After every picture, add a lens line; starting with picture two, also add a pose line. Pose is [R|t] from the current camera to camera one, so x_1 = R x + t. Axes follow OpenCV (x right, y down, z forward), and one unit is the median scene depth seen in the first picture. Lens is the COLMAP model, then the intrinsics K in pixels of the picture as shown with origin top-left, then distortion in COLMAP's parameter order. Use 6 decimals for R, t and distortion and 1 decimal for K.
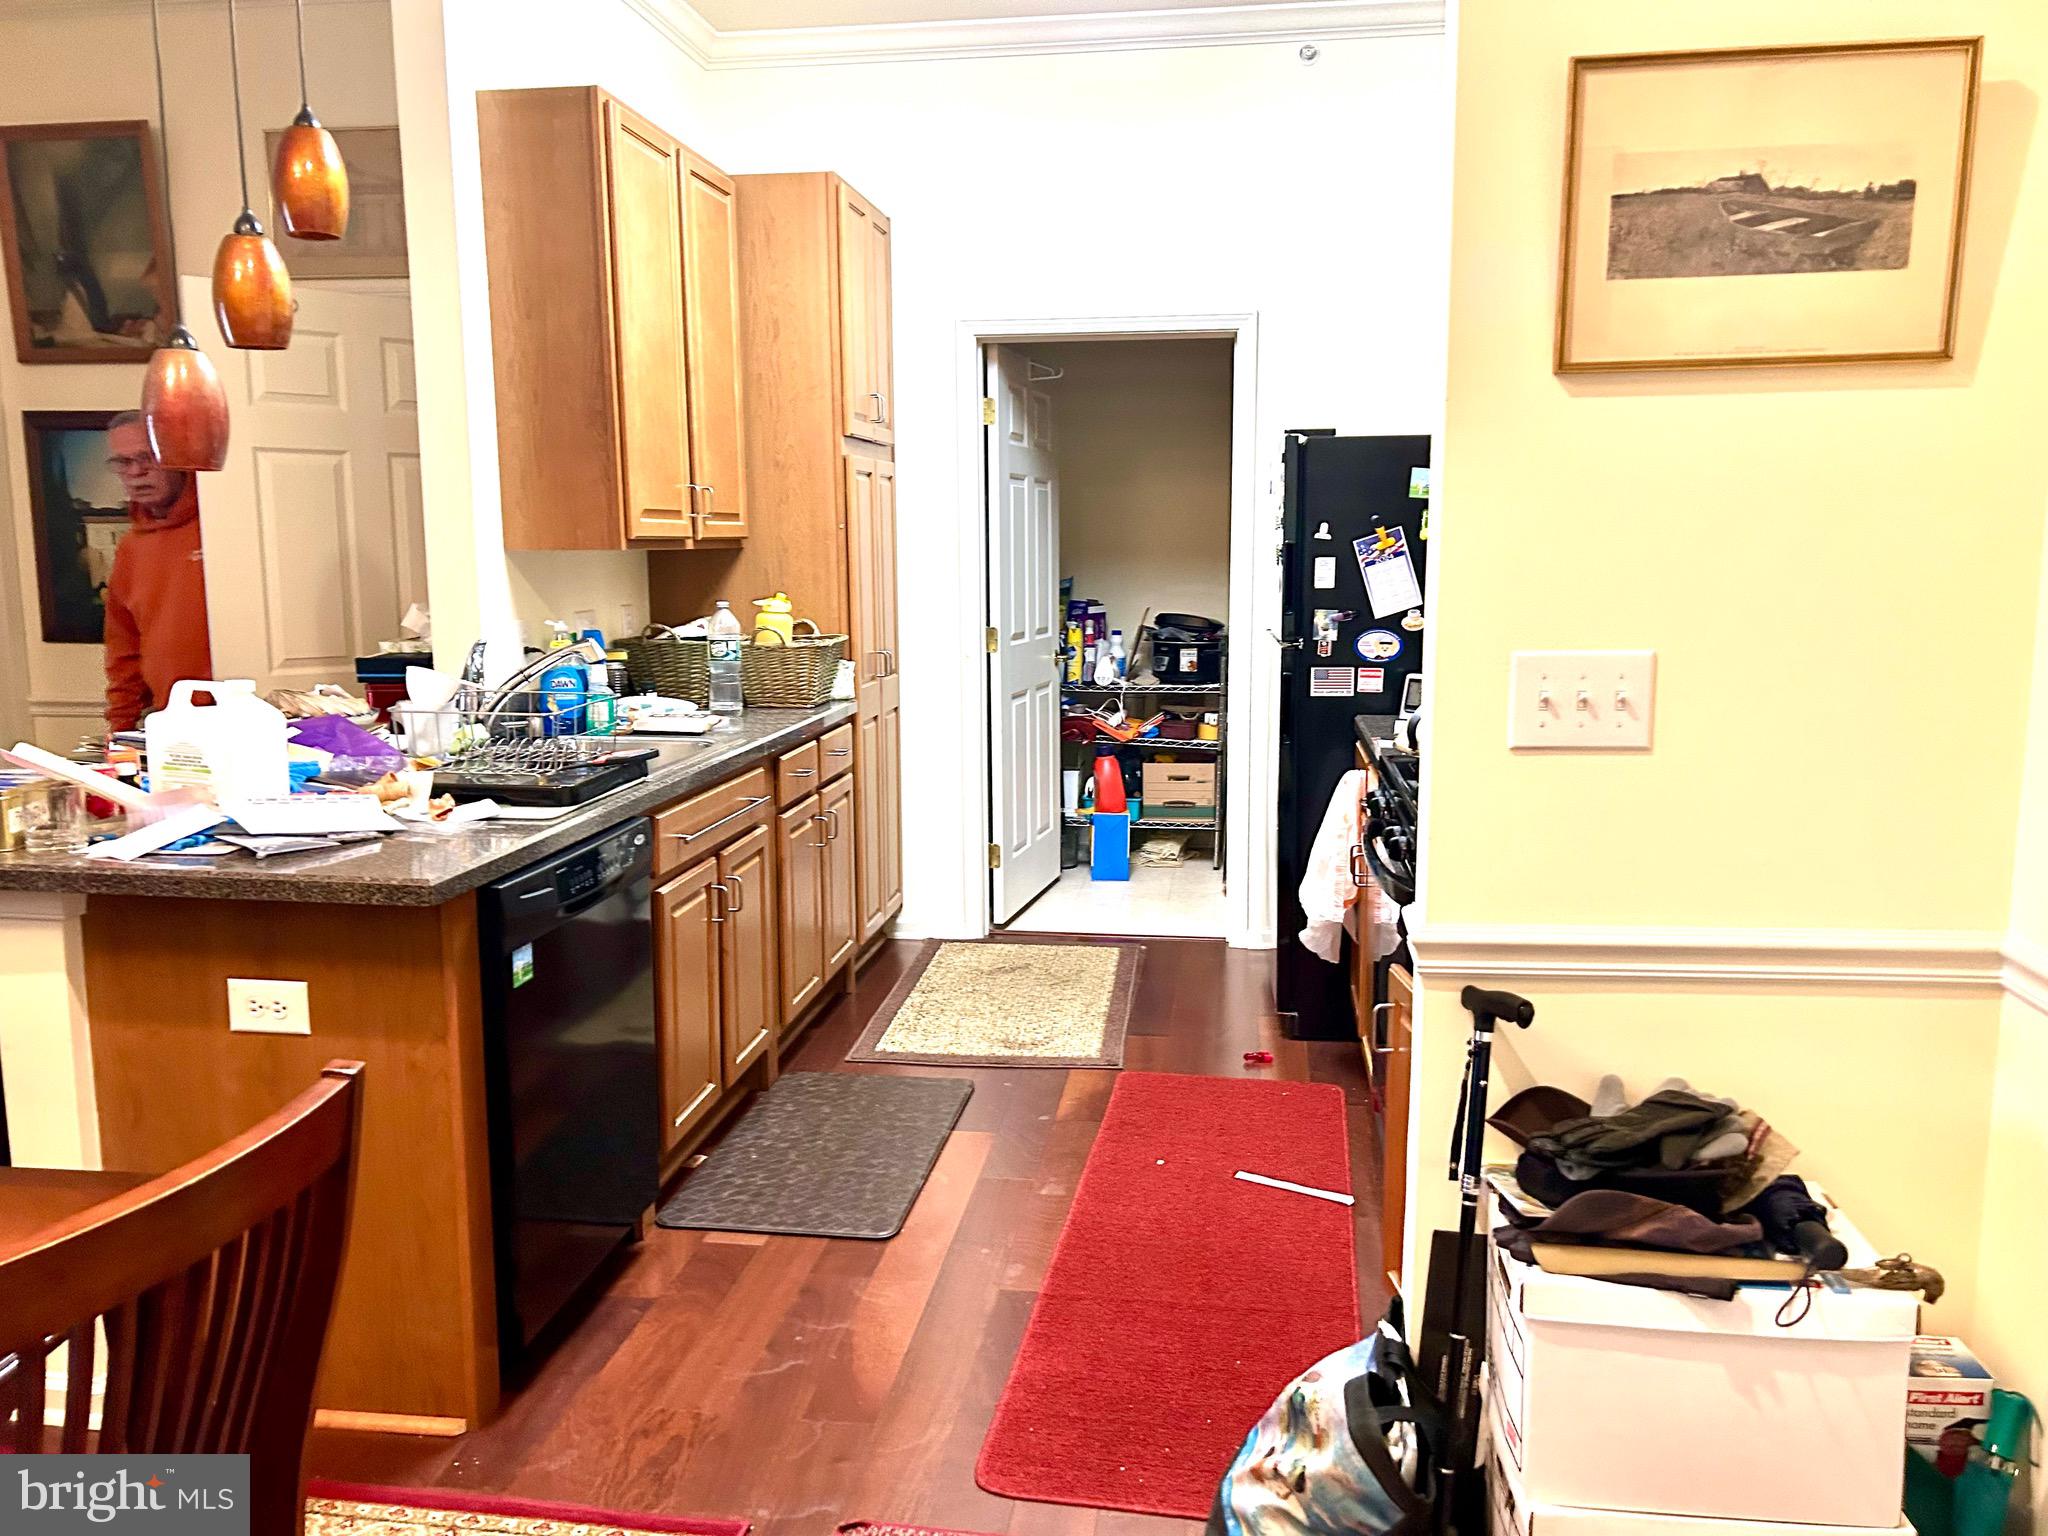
lens RADIAL K [[1501.2, 0, 1031.7], [0, 1501.2, 765.4], [0, 0, 1]] dist [0.133889, -0.184984]
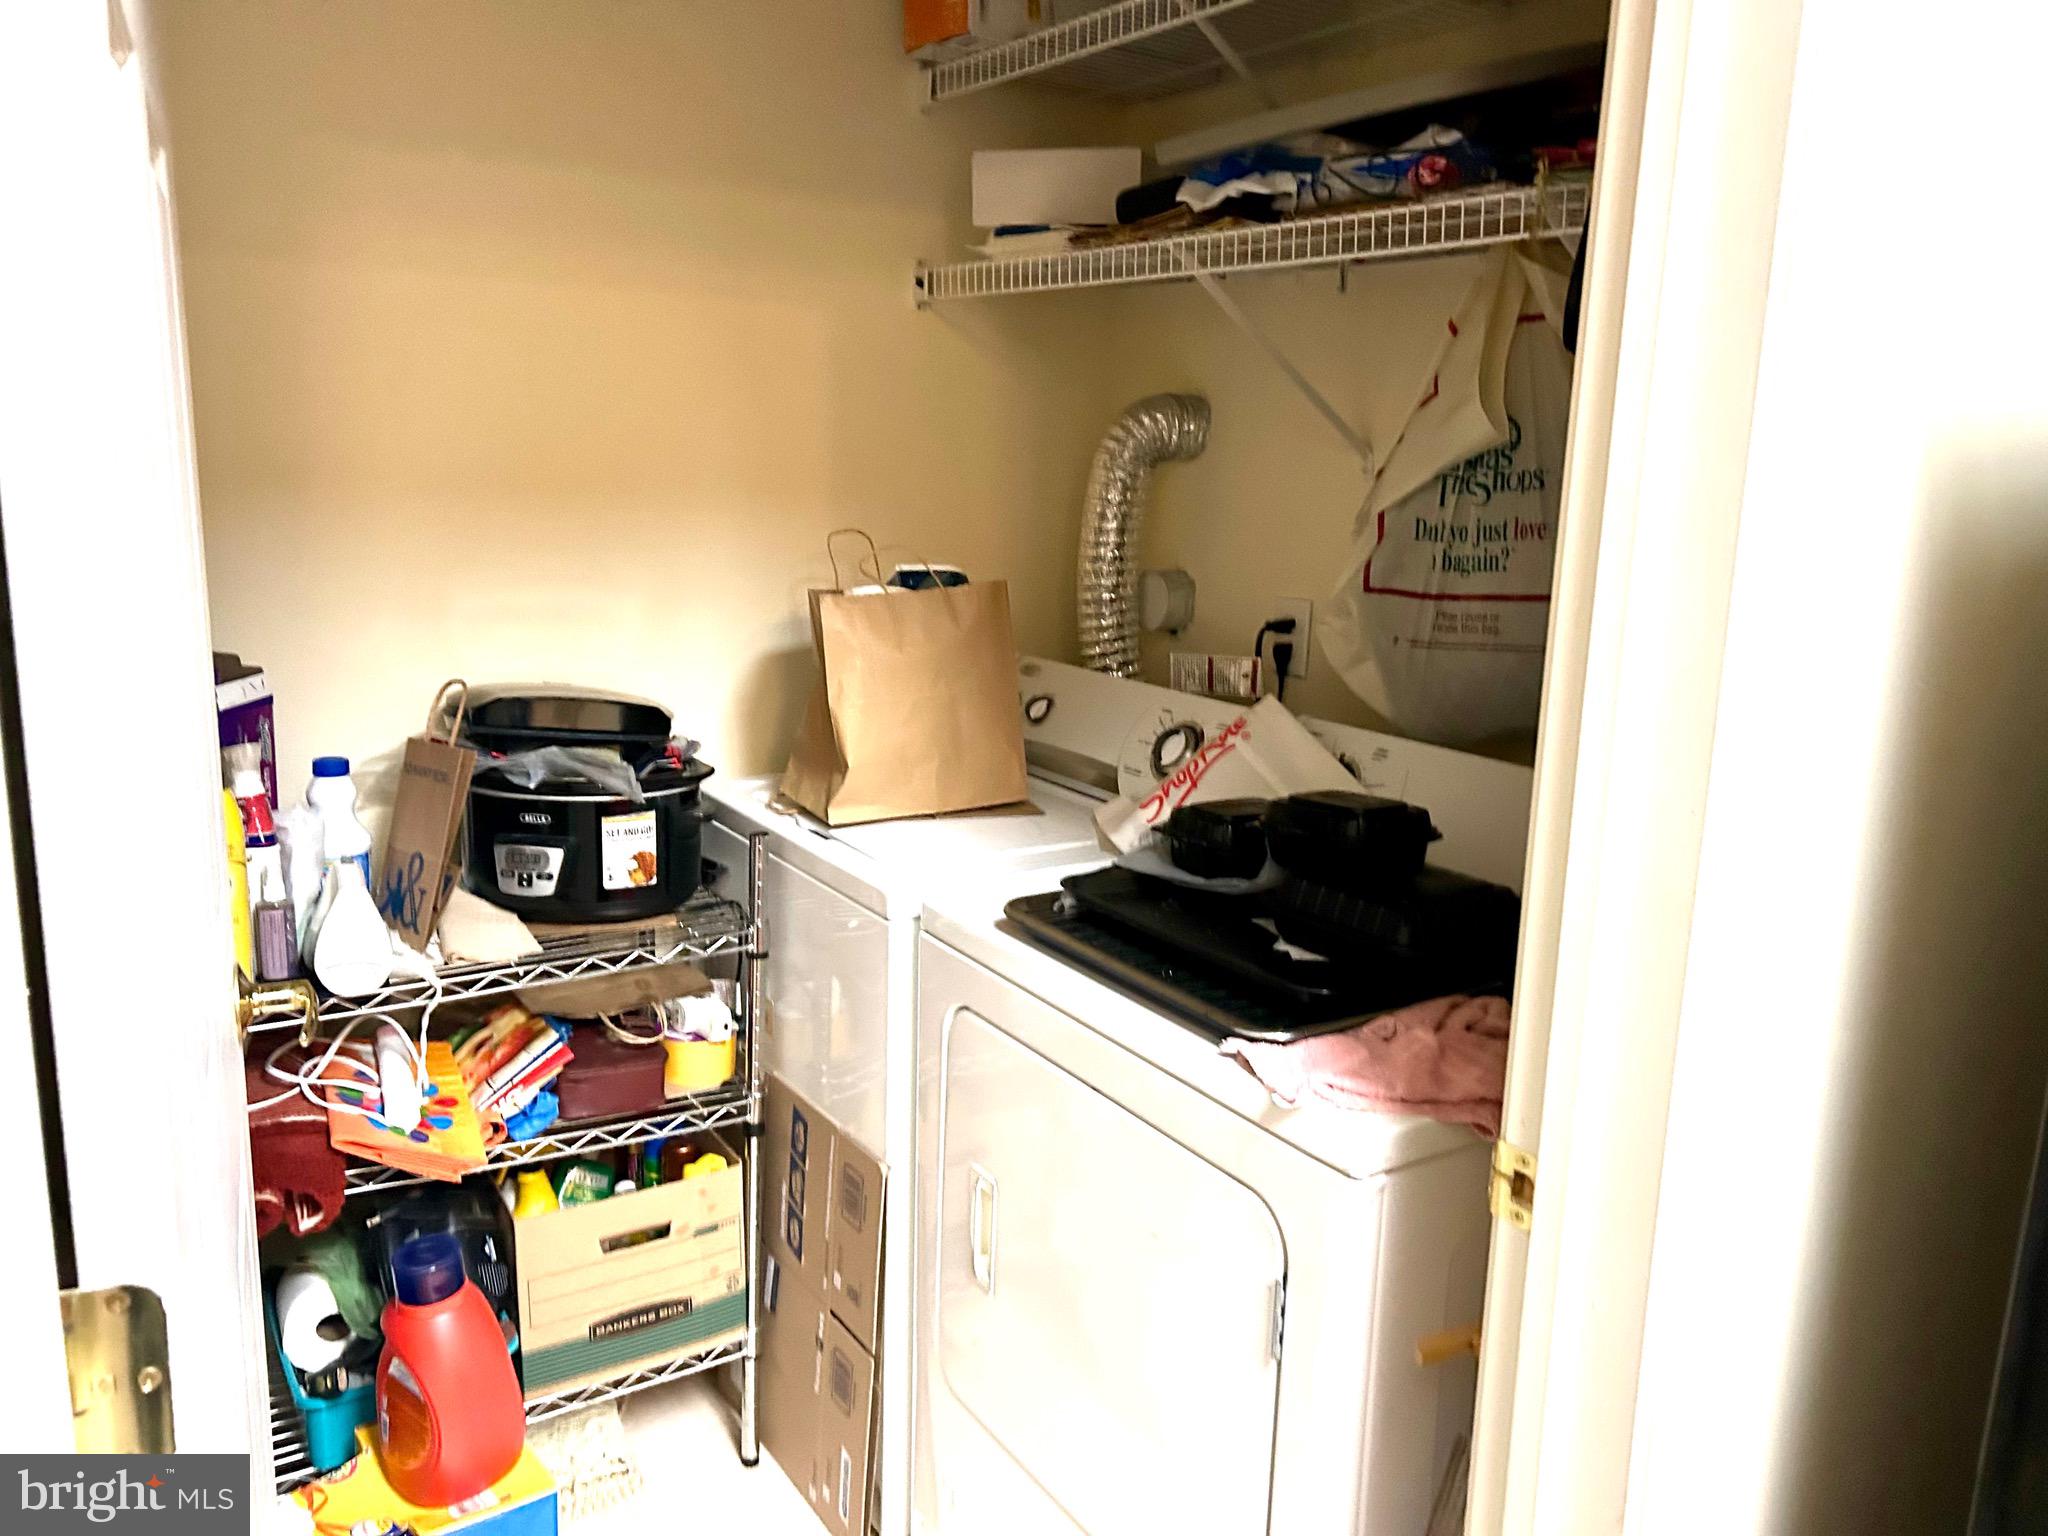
lens RADIAL K [[1501.2, 0, 1031.7], [0, 1501.2, 765.4], [0, 0, 1]] dist [0.133889, -0.184984]
pose [[0.748768, -0.104240, 0.654584, -0.058940], [0.059289, 0.994131, 0.090492, -0.180614], [-0.660175, -0.028948, 0.750554, 1.160298]]
